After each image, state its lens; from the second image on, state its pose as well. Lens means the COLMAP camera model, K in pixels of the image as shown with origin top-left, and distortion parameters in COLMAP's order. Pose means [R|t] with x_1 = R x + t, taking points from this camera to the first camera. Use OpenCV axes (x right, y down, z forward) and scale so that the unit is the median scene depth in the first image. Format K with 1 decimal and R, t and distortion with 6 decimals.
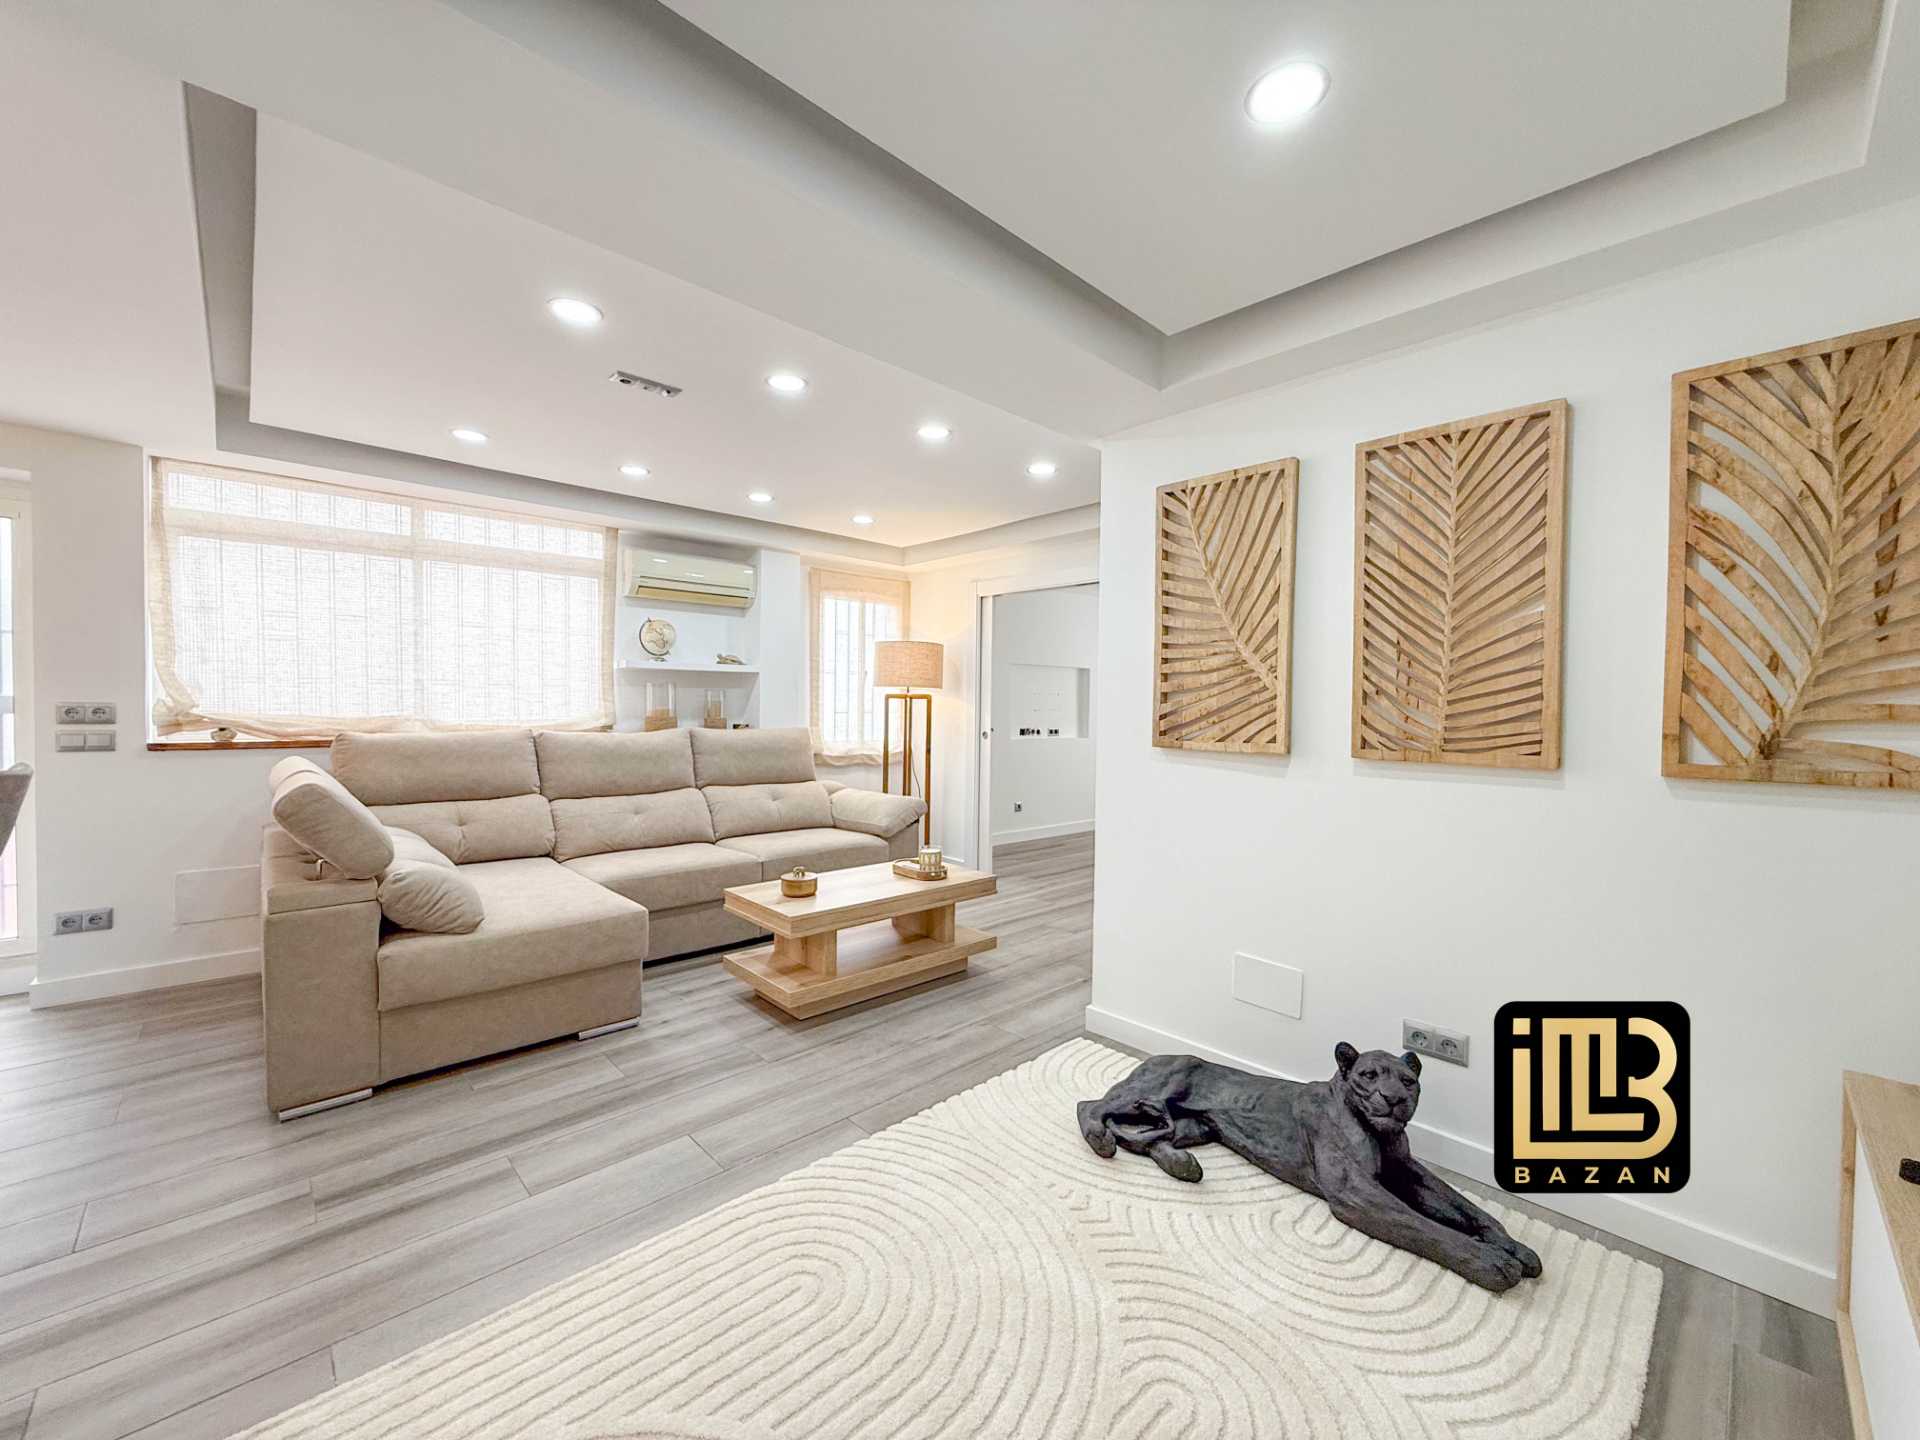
lens RADIAL K [[766.1, 0, 956.2], [0, 766.1, 720.7], [0, 0, 1]] dist [-0.000122, 0.000057]
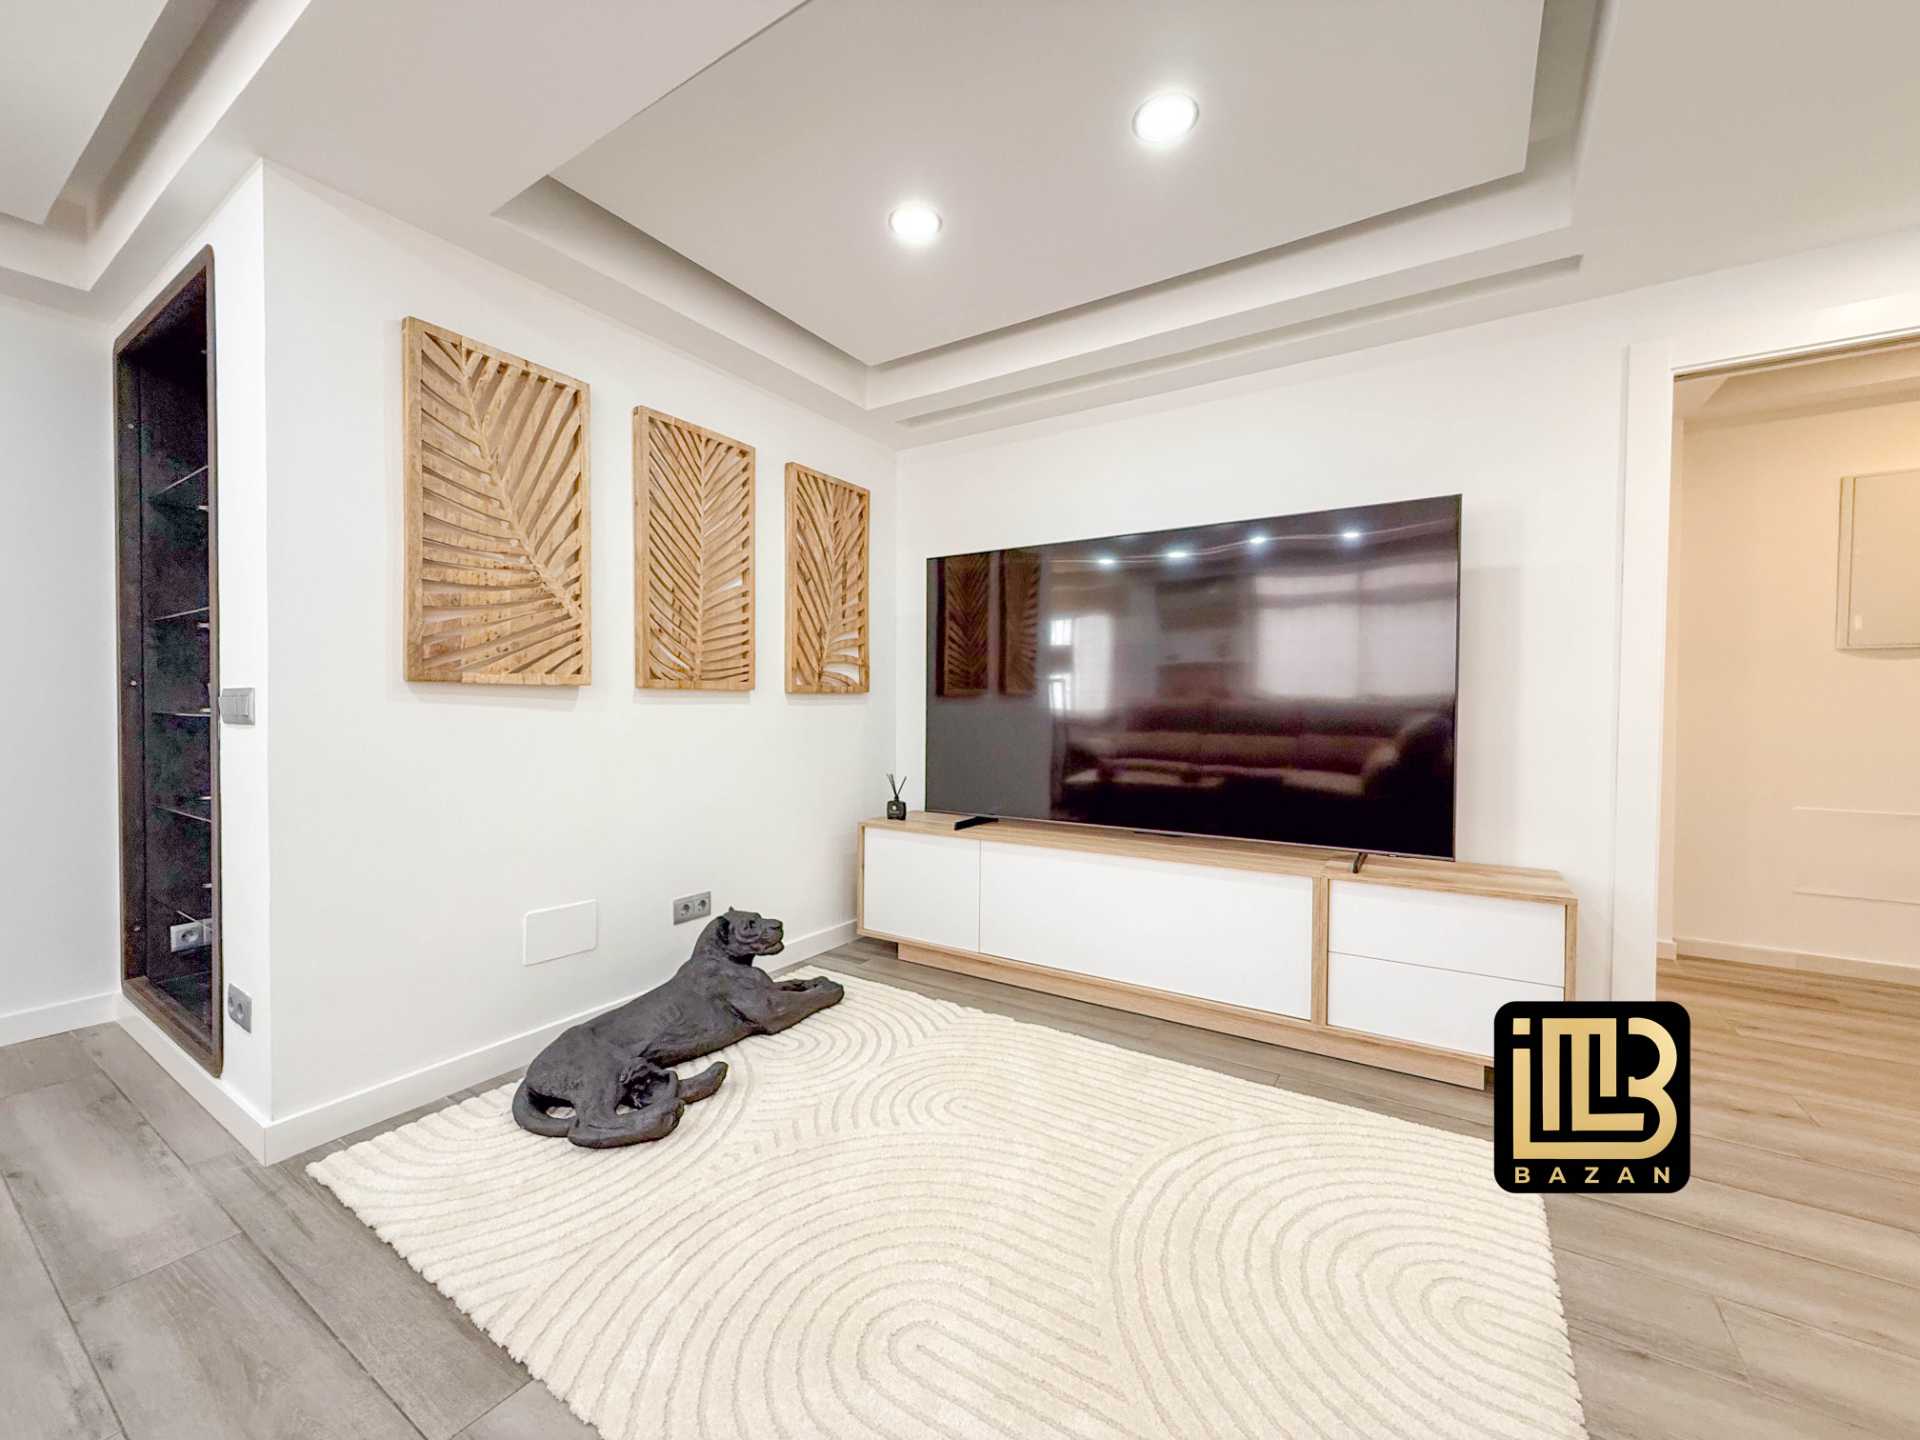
lens RADIAL K [[766.1, 0, 958.8], [0, 766.1, 718.2], [0, 0, 1]] dist [-0.000122, 0.000057]
pose [[-0.231636, -0.027836, 0.972404, -0.594442], [0.011642, 0.999440, 0.031383, 0.056362], [-0.972733, 0.018590, -0.231182, 0.711477]]
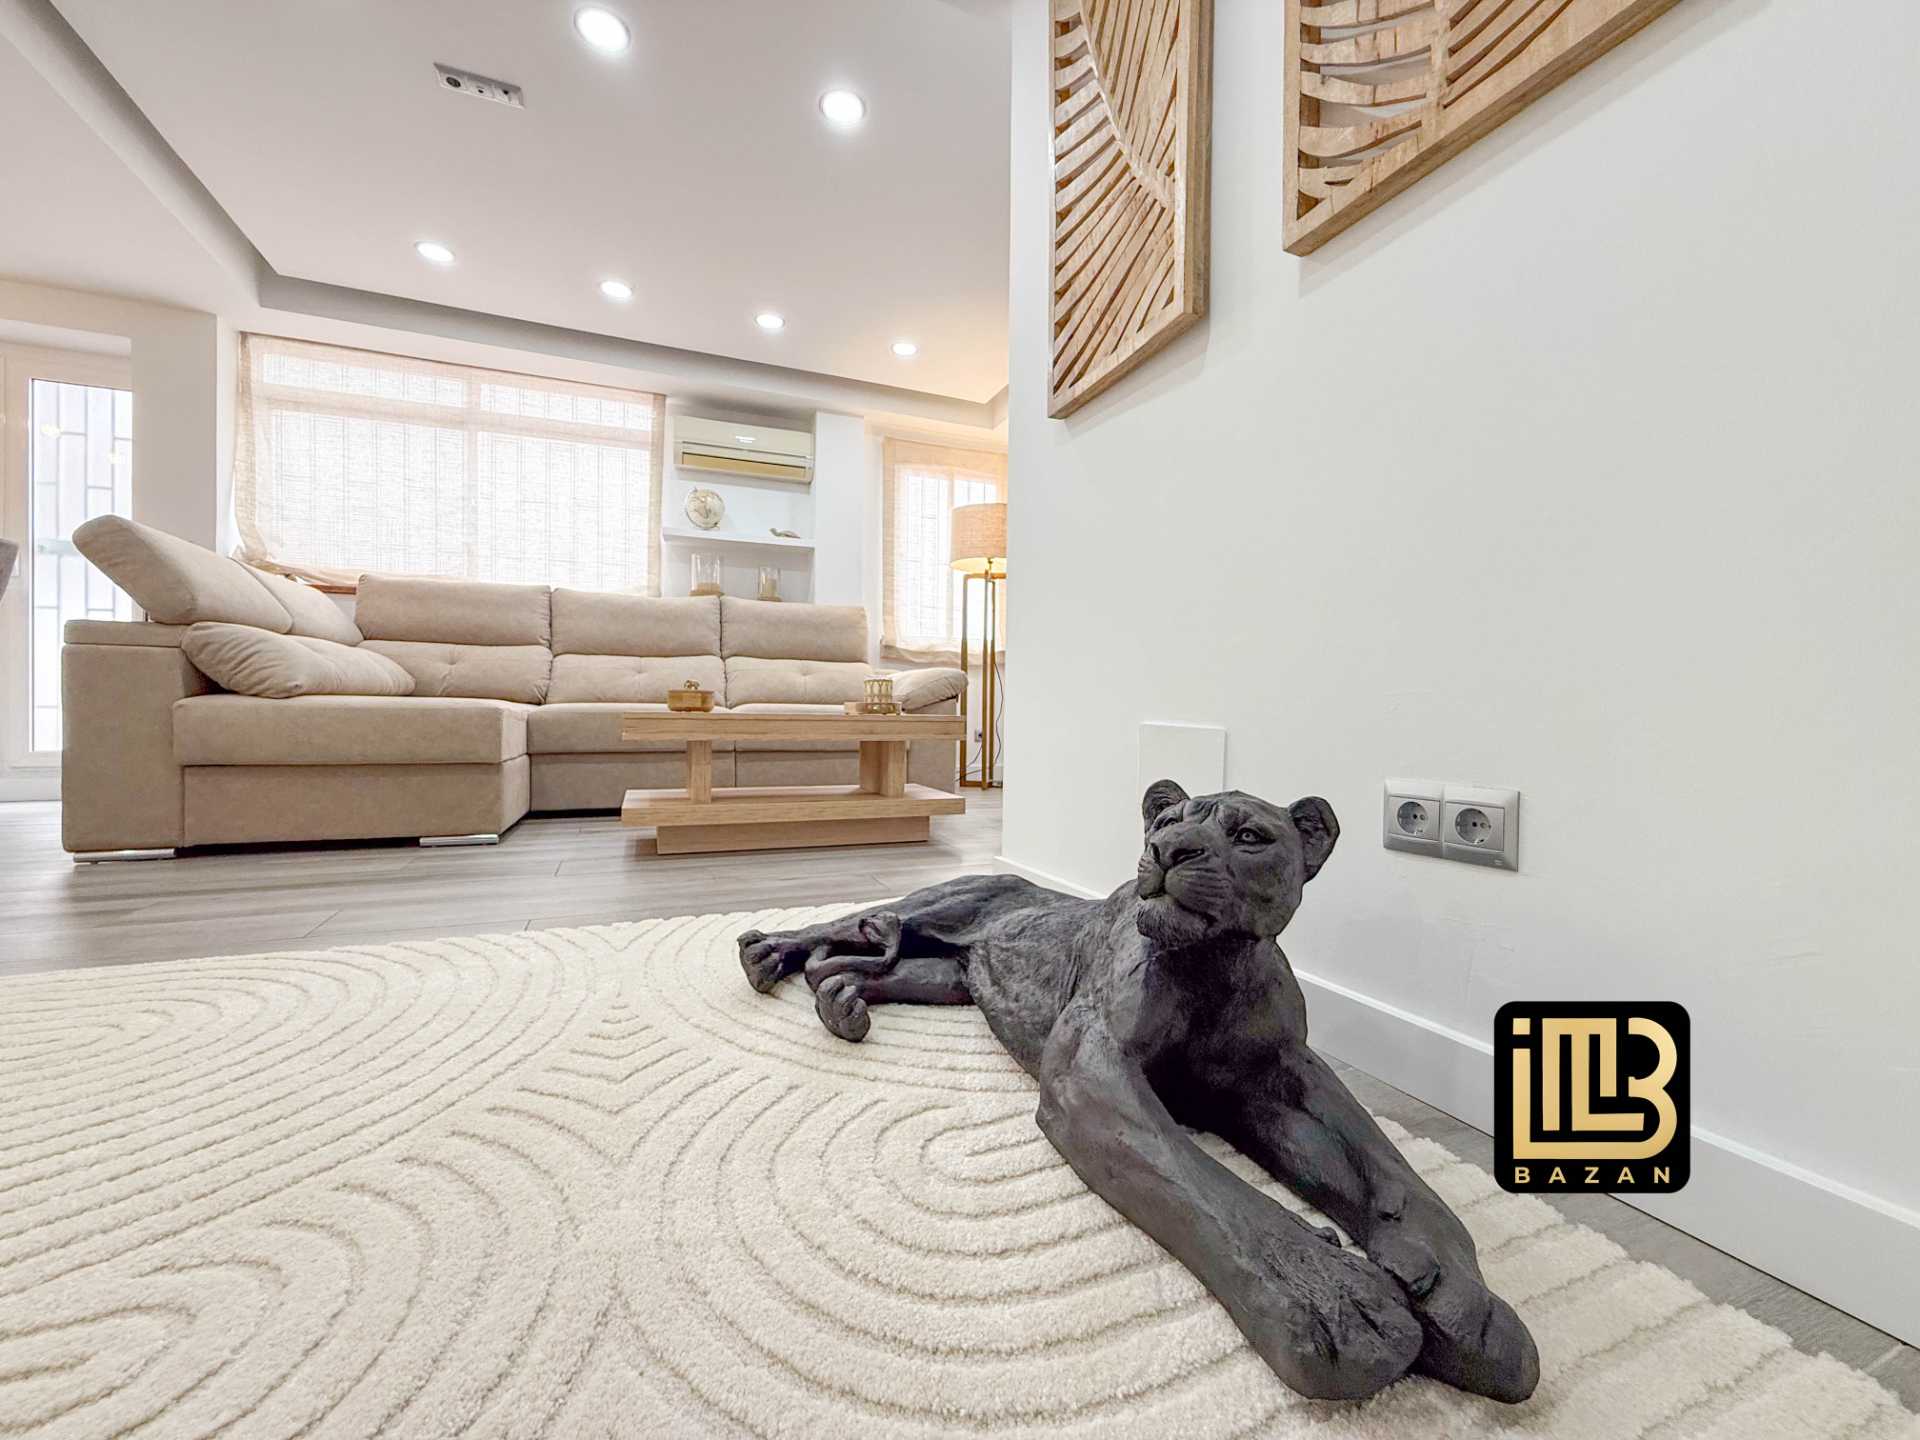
lens RADIAL K [[766.1, 0, 957.0], [0, 766.1, 717.8], [0, 0, 1]] dist [-0.000122, 0.000057]
pose [[0.937729, 0.000129, -0.347369, 0.430867], [-0.007214, 0.999791, -0.019104, 0.309338], [0.347294, 0.020420, 0.937534, 0.422562]]
